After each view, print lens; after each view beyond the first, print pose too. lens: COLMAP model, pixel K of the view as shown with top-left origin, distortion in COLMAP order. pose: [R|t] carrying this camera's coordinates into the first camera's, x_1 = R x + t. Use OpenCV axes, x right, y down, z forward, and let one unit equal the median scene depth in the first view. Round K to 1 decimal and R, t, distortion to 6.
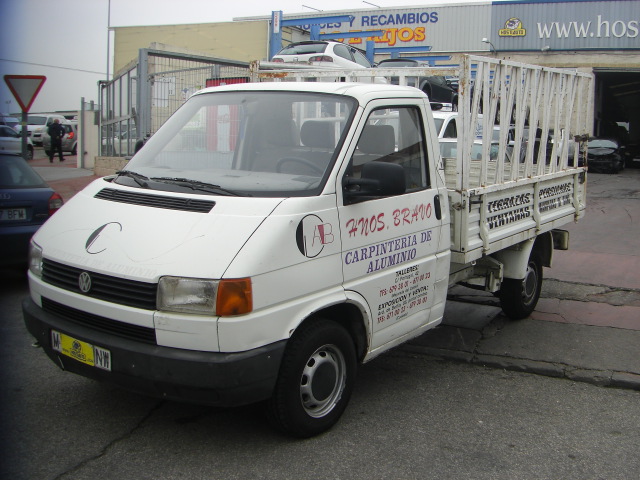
lens RADIAL K [[745.7, 0, 317.4], [0, 745.7, 238.9], [0, 0, 1]] dist [-0.157502, 0.000000]
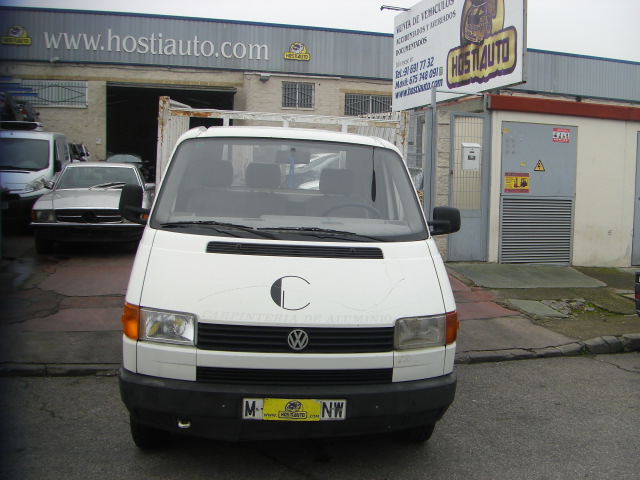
lens RADIAL K [[798.0, 0, 322.6], [0, 798.0, 241.3], [0, 0, 1]] dist [-0.177114, 0.000000]
pose [[0.694949, -0.070053, 0.715639, -0.865632], [0.078335, 0.996695, 0.021494, -0.076438], [-0.714780, 0.041122, 0.698140, 0.188148]]
